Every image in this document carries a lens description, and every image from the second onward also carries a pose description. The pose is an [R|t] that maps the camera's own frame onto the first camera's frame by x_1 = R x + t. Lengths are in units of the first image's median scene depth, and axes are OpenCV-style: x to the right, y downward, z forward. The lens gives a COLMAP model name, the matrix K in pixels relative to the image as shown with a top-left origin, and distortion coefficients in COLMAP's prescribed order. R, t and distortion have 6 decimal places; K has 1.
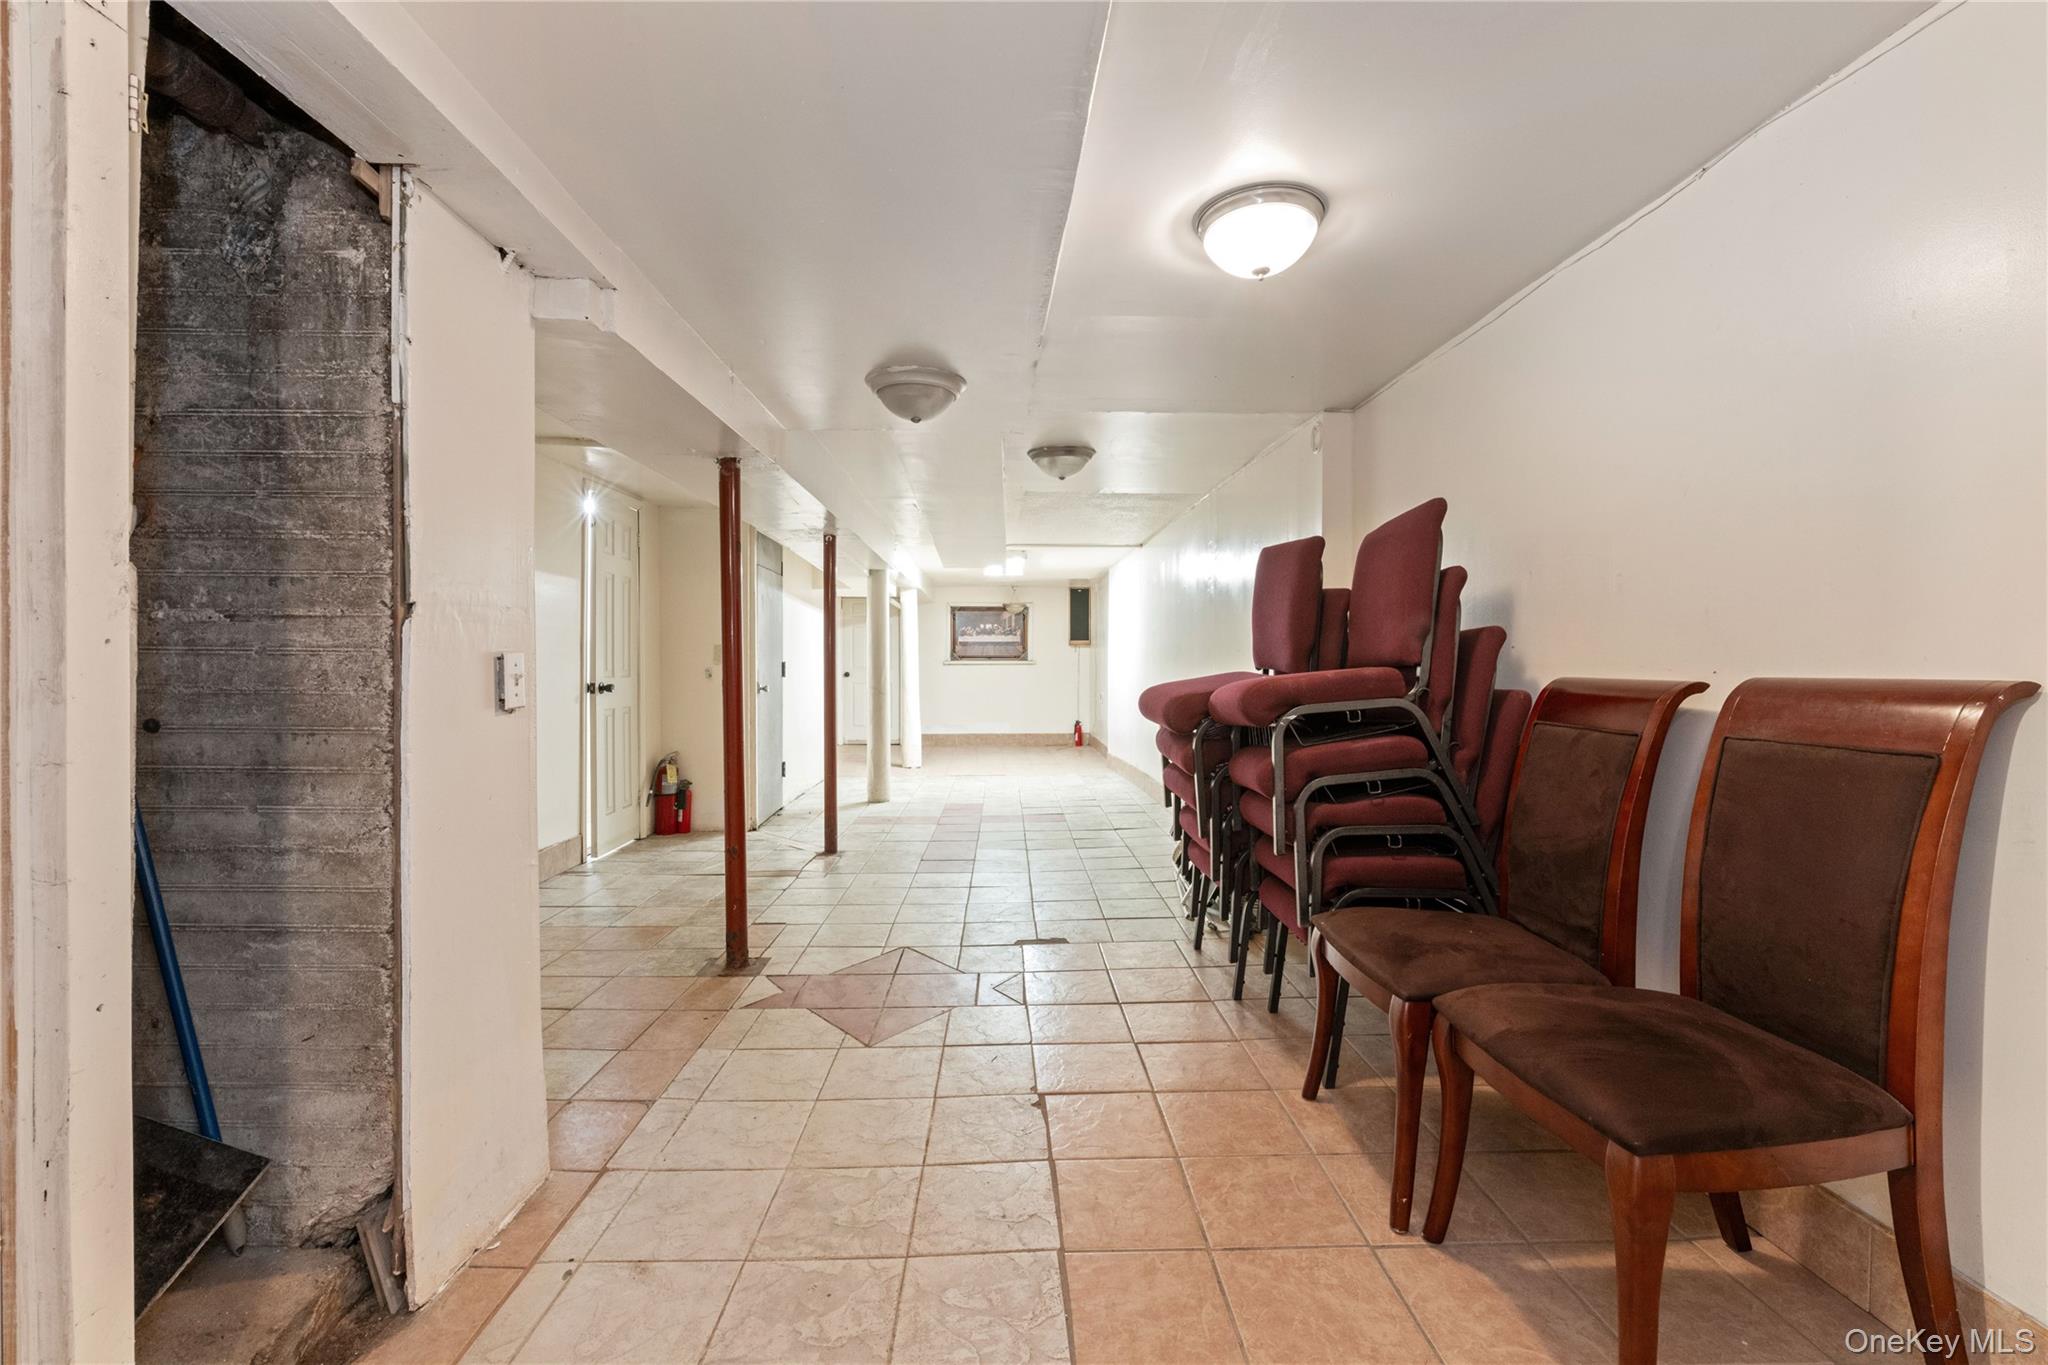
lens RADIAL K [[882.7, 0, 1027.7], [0, 882.7, 677.4], [0, 0, 1]] dist [0.003518, -0.000716]
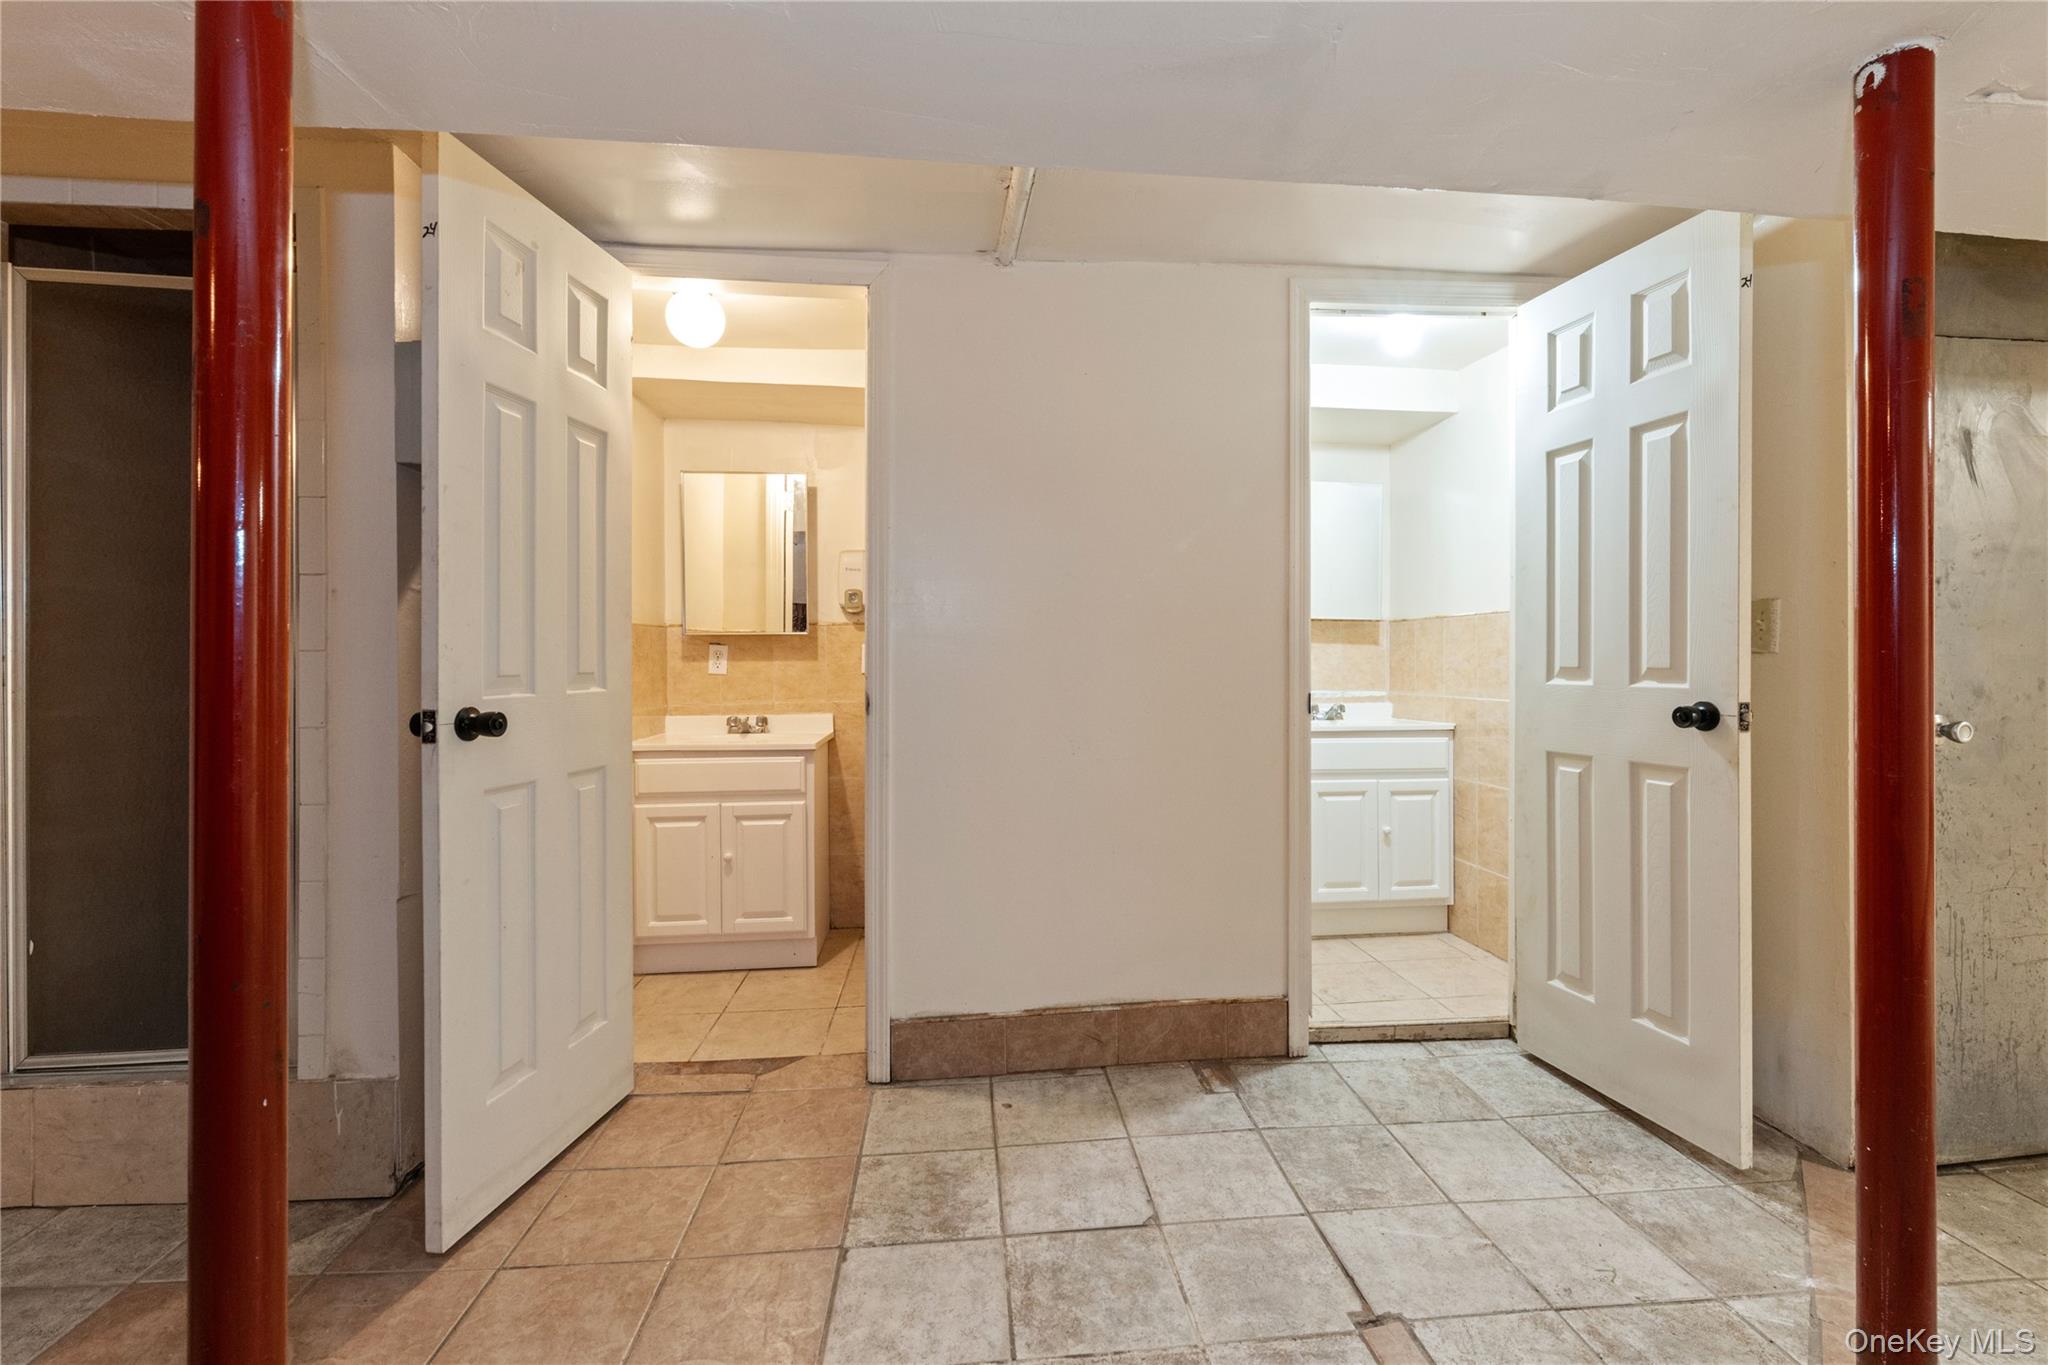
lens RADIAL K [[882.7, 0, 1034.2], [0, 882.7, 661.9], [0, 0, 1]] dist [0.003518, -0.000716]
pose [[0.082894, -0.002353, -0.996556, -0.012344], [-0.013216, 0.999907, -0.003460, -0.004214], [0.996471, 0.013457, 0.082855, 0.463418]]
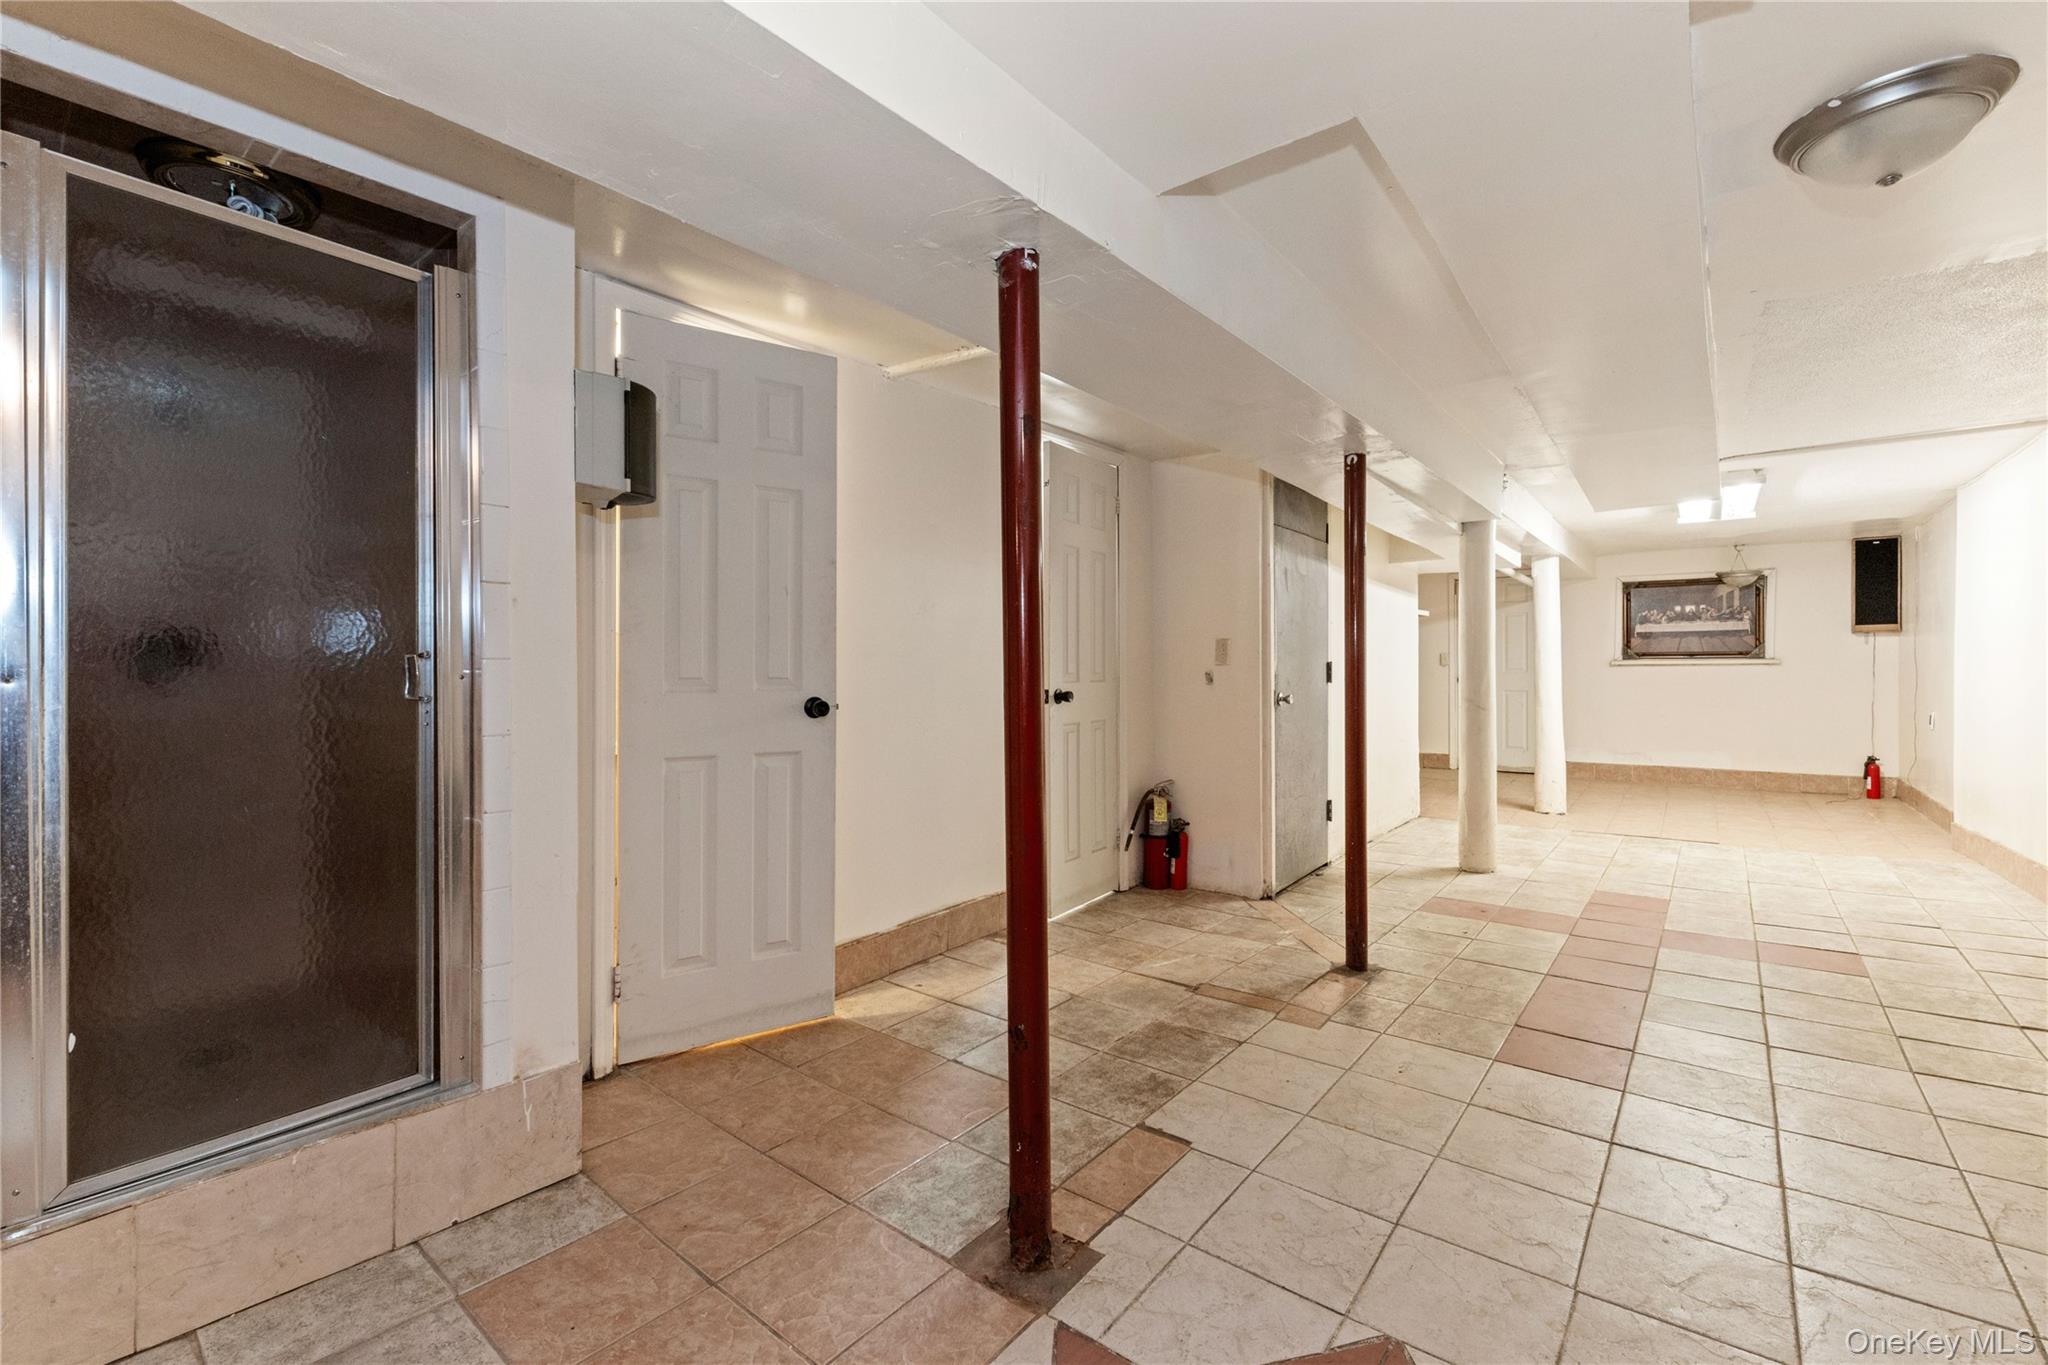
lens RADIAL K [[882.7, 0, 1042.8], [0, 882.7, 676.8], [0, 0, 1]] dist [0.003518, -0.000716]
pose [[0.775844, 0.001620, -0.630923, -0.002369], [-0.004861, 0.999982, -0.003410, -0.001363], [0.630906, 0.005712, 0.775838, 0.232548]]
